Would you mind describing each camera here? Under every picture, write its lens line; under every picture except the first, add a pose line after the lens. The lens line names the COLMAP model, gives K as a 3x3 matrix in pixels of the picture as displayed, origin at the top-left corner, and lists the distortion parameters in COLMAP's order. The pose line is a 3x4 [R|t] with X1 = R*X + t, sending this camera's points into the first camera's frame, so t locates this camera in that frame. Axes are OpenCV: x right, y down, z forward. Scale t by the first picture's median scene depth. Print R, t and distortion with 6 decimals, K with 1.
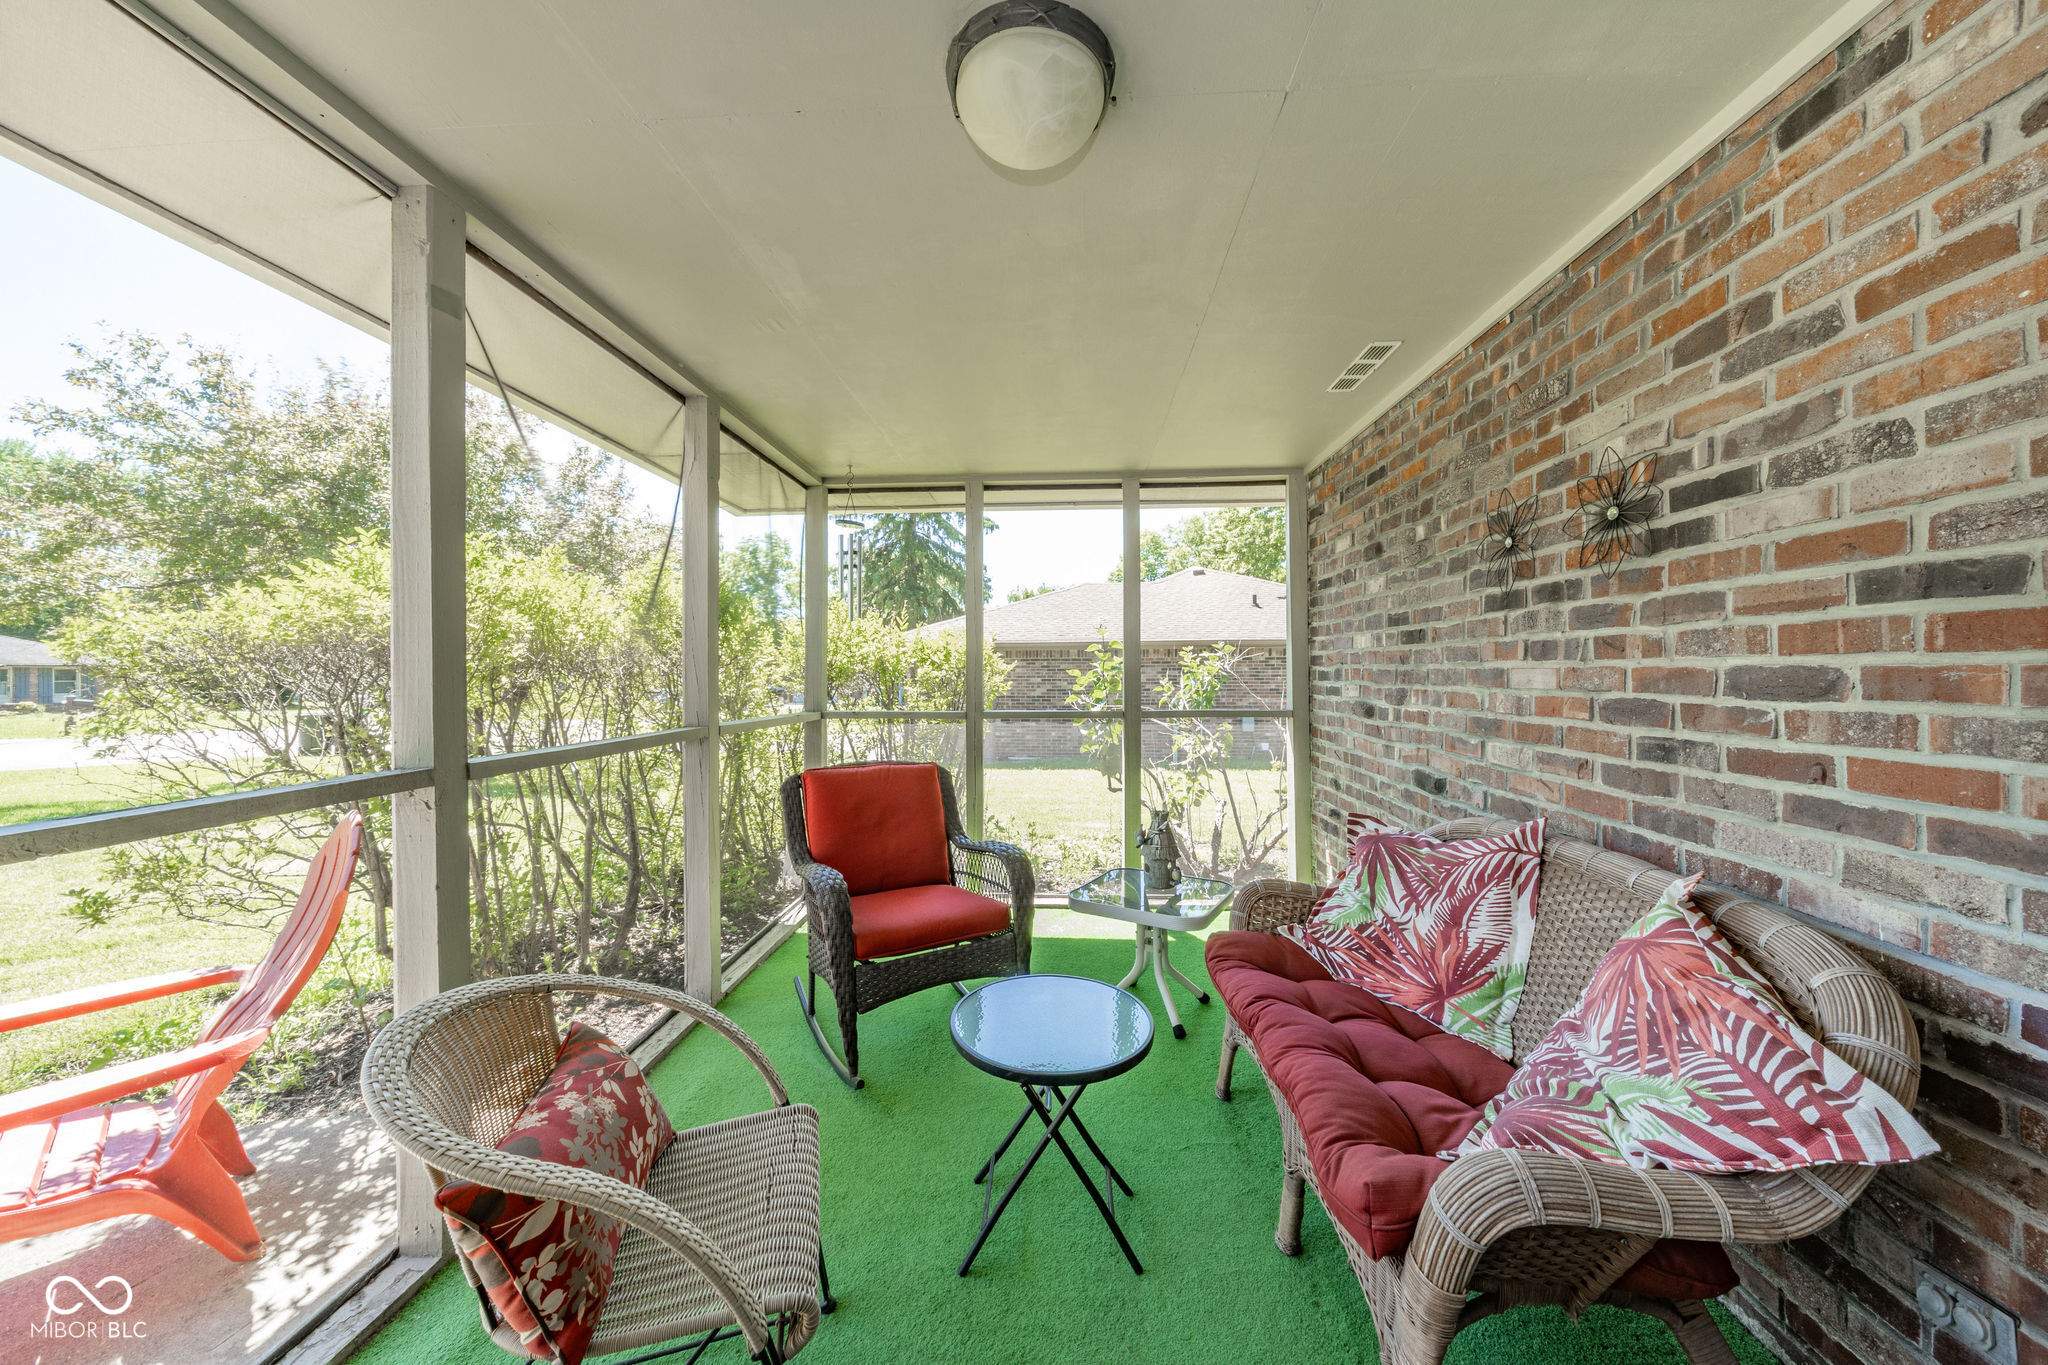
lens RADIAL K [[721.2, 0, 1038.1], [0, 721.2, 681.2], [0, 0, 1]] dist [-0.001436, -0.000204]
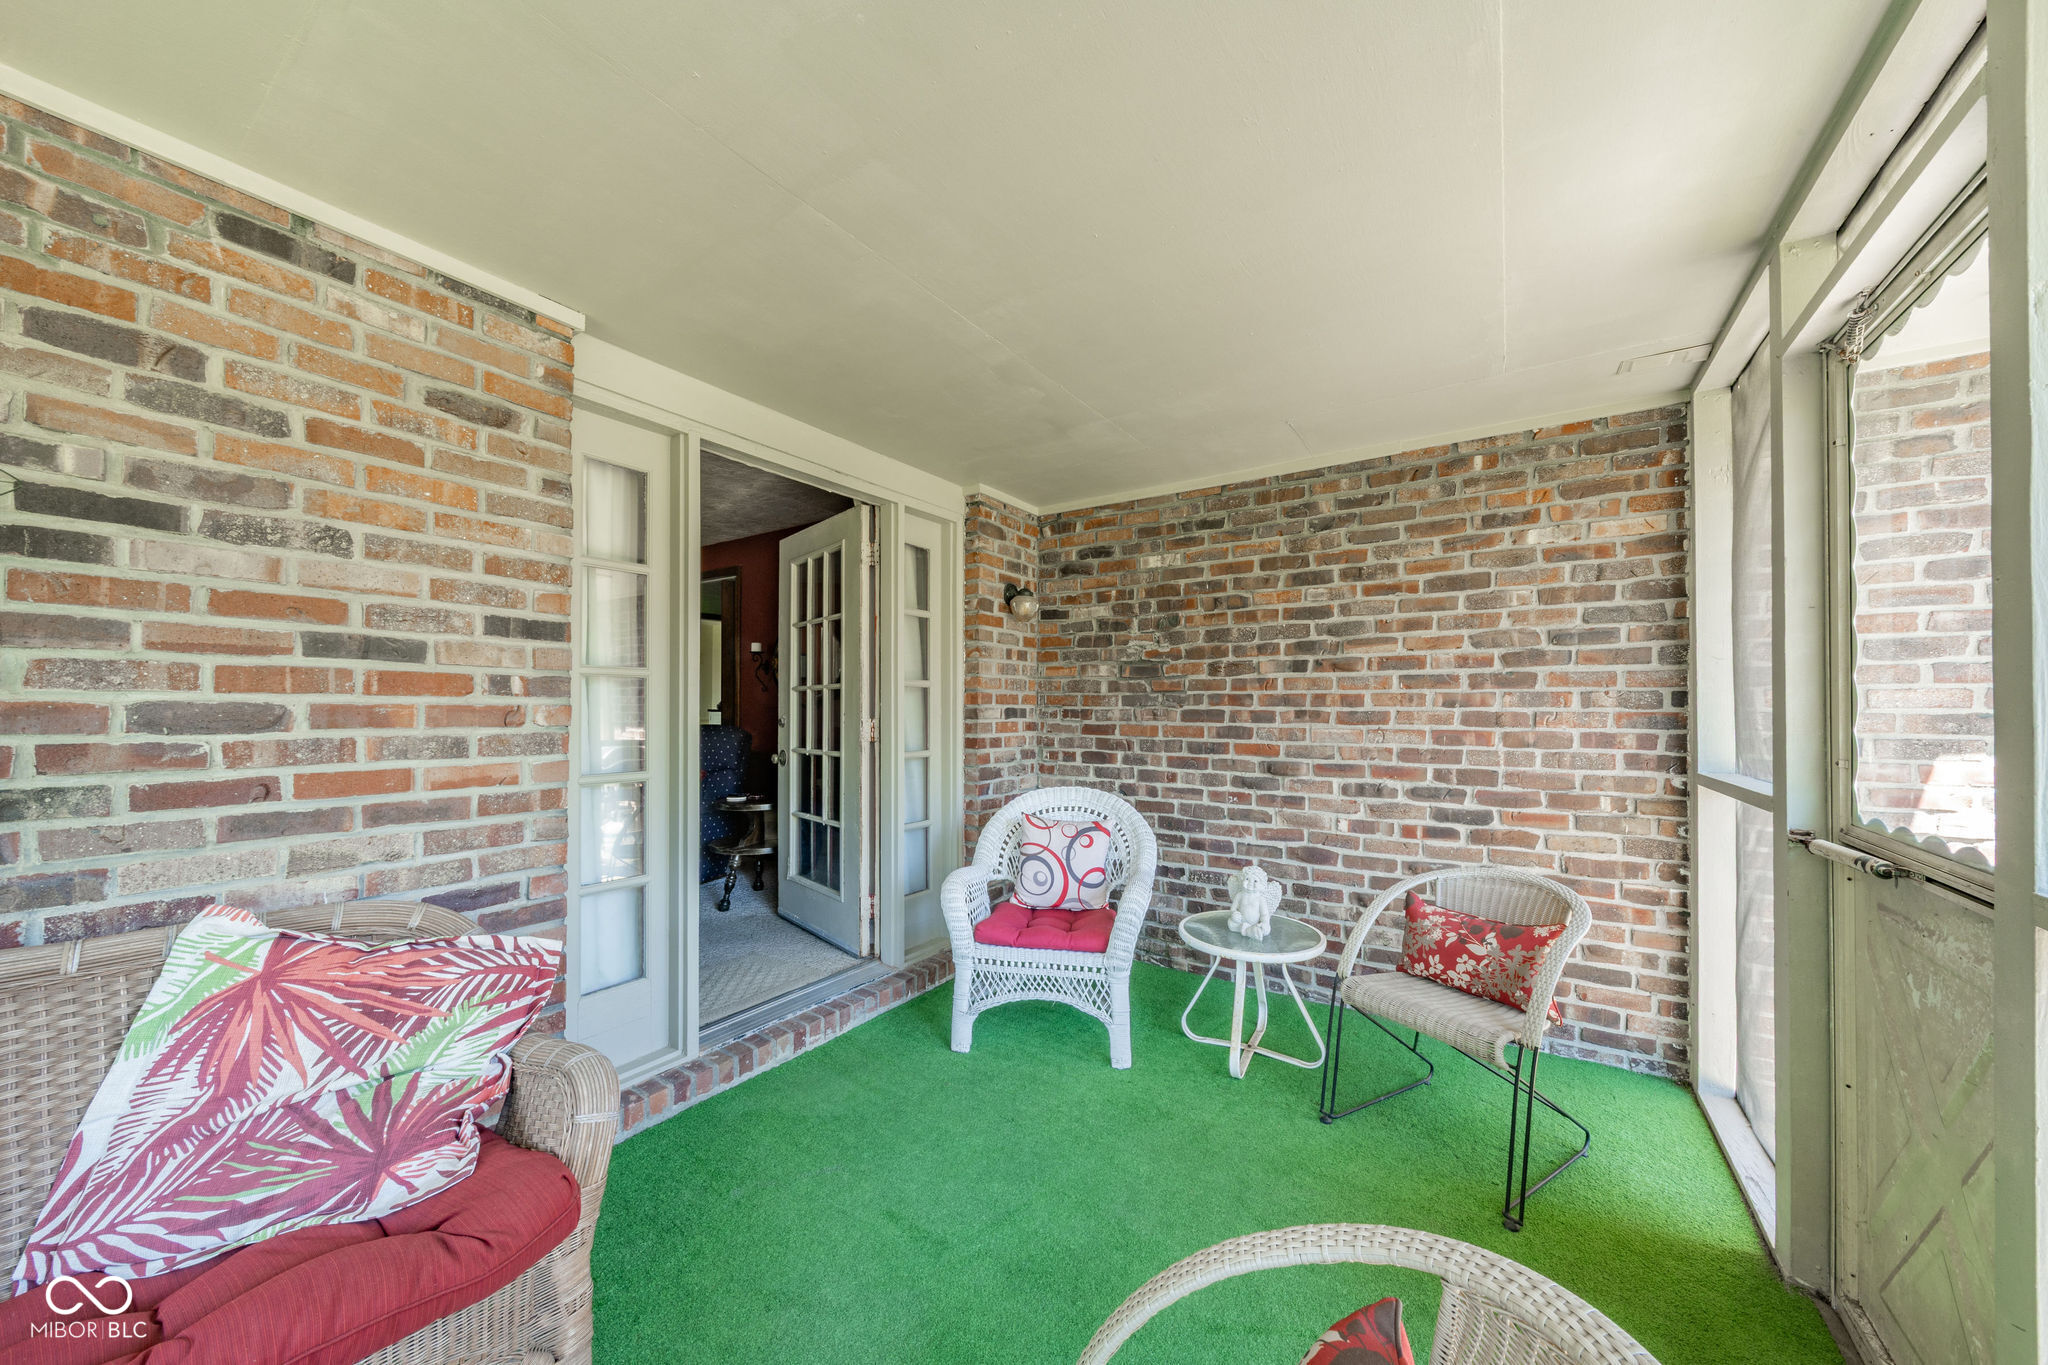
lens RADIAL K [[721.2, 0, 1038.1], [0, 721.2, 681.2], [0, 0, 1]] dist [-0.001436, -0.000204]
pose [[-0.859834, 0.014944, 0.510354, -0.660381], [0.000692, 0.999605, -0.028105, -0.023332], [-0.510573, -0.023812, -0.859505, 1.416822]]
